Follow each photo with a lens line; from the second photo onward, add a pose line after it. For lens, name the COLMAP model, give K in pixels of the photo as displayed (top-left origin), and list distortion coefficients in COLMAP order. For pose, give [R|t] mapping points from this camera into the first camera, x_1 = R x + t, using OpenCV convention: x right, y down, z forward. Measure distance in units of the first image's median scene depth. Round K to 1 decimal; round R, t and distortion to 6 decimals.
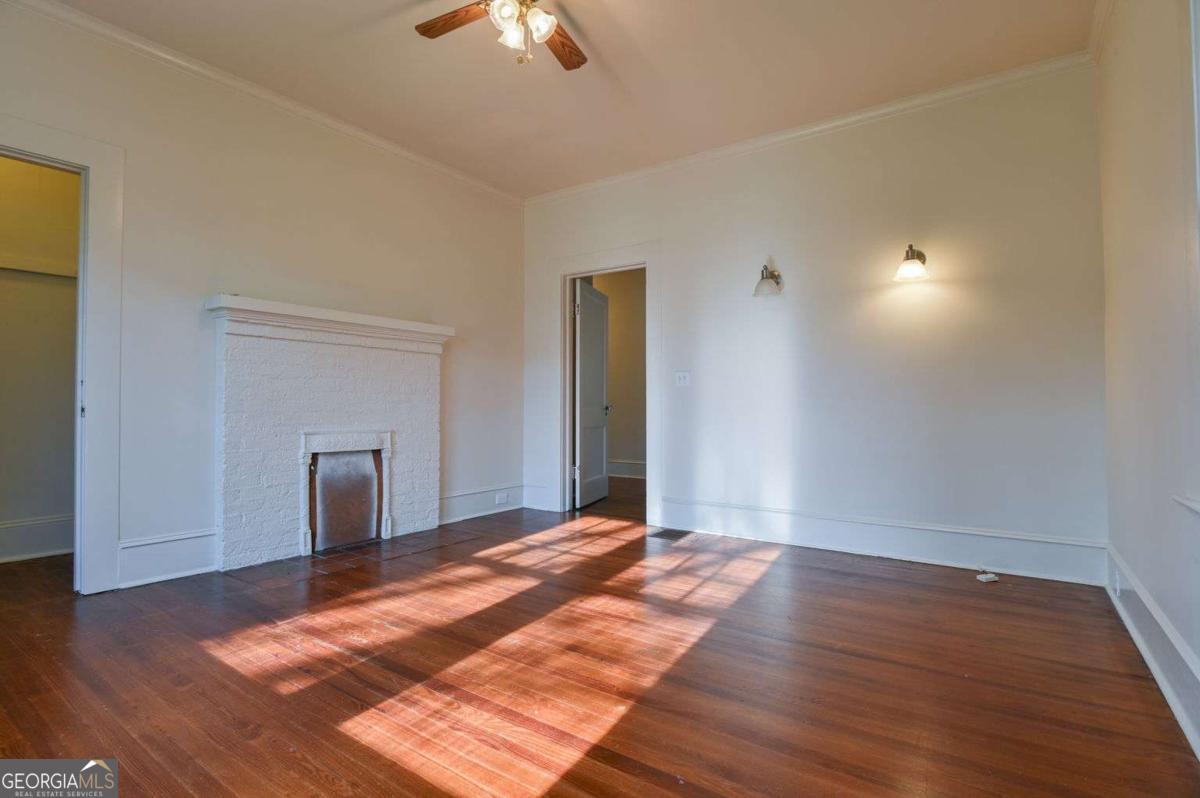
lens RADIAL K [[593.5, 0, 589.8], [0, 593.5, 406.5], [0, 0, 1]] dist [-0.018917, 0.000584]
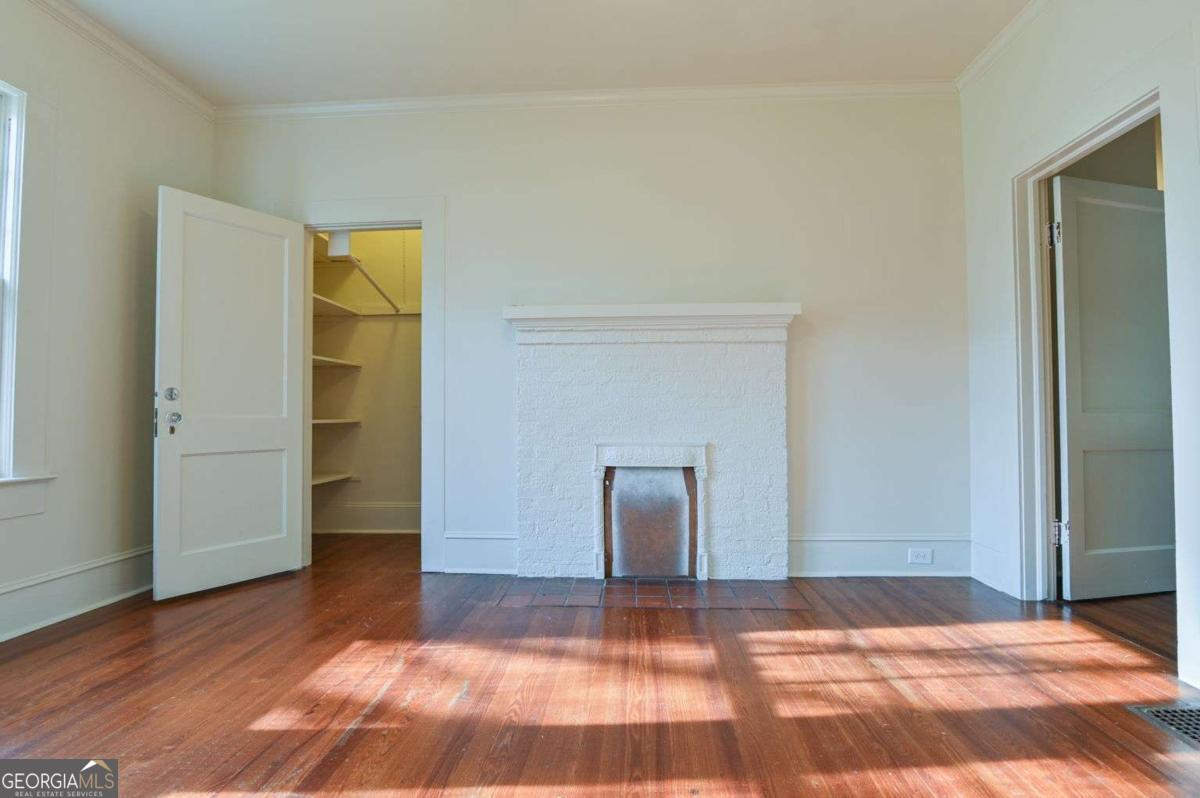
lens RADIAL K [[593.5, 0, 603.3], [0, 593.5, 407.1], [0, 0, 1]] dist [-0.018917, 0.000584]
pose [[0.532855, -0.017981, -0.846016, 0.280447], [0.007088, 0.999834, -0.016785, 0.003251], [0.846177, 0.002947, 0.532894, 0.486380]]
